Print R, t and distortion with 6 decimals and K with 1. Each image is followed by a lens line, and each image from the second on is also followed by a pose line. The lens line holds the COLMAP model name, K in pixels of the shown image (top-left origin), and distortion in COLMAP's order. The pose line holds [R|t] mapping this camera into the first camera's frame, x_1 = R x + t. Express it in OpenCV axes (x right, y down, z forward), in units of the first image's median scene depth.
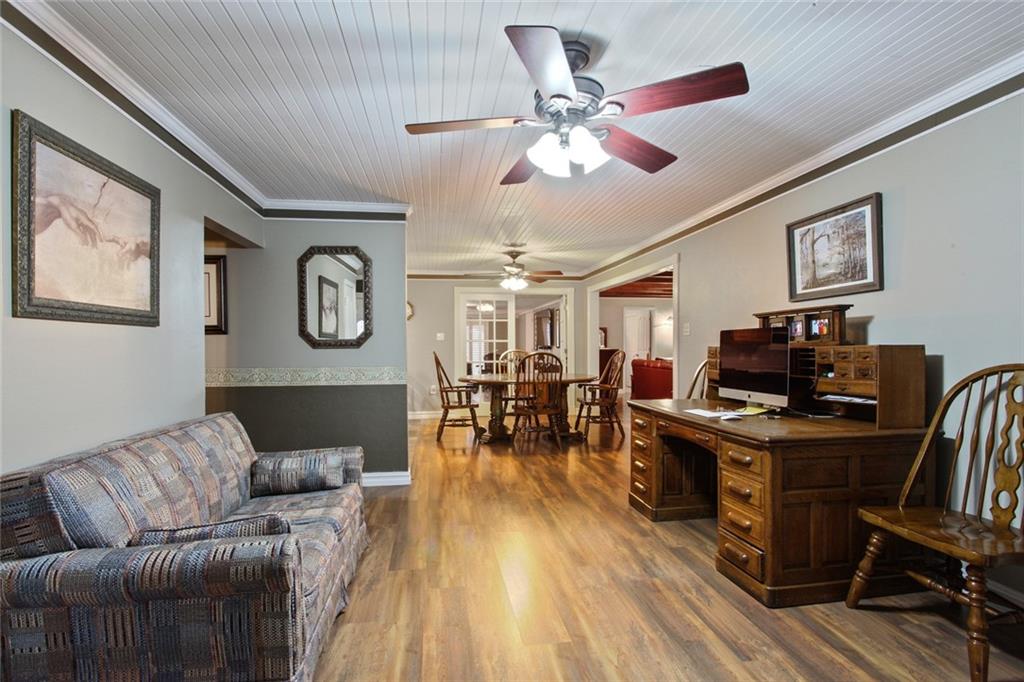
lens RADIAL K [[493.7, 0, 511.3], [0, 493.7, 347.0], [0, 0, 1]] dist [-0.012667, 0.003698]
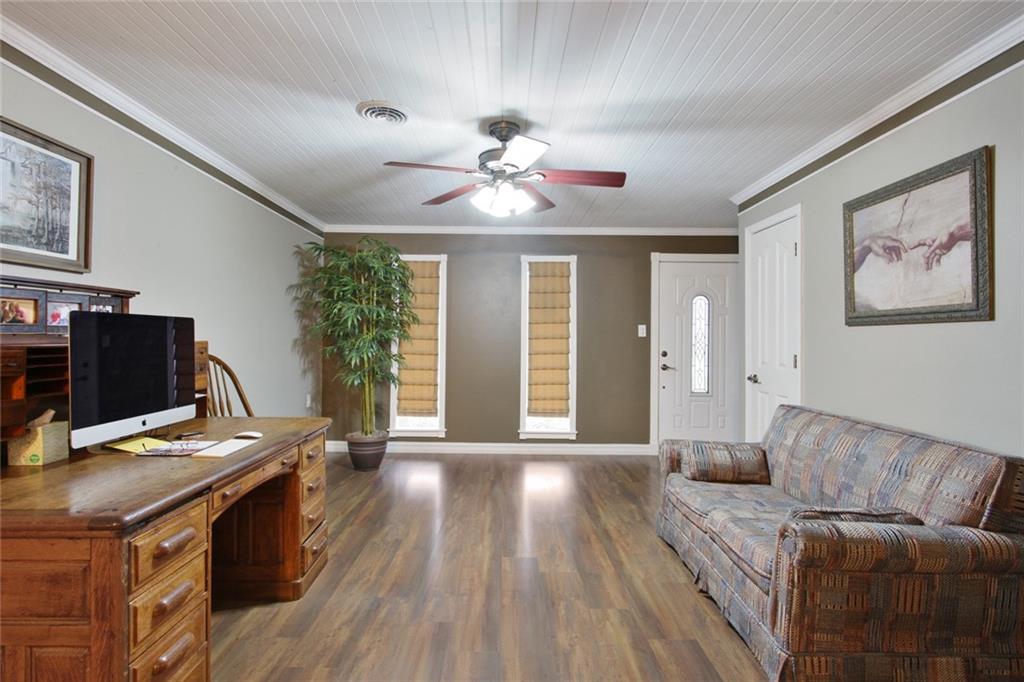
lens RADIAL K [[493.7, 0, 504.8], [0, 493.7, 334.2], [0, 0, 1]] dist [-0.012667, 0.003698]
pose [[-0.987612, -0.001498, 0.156911, -0.071341], [-0.002850, 0.999961, -0.008394, -0.009596], [-0.156892, -0.008737, -0.987577, 1.688014]]
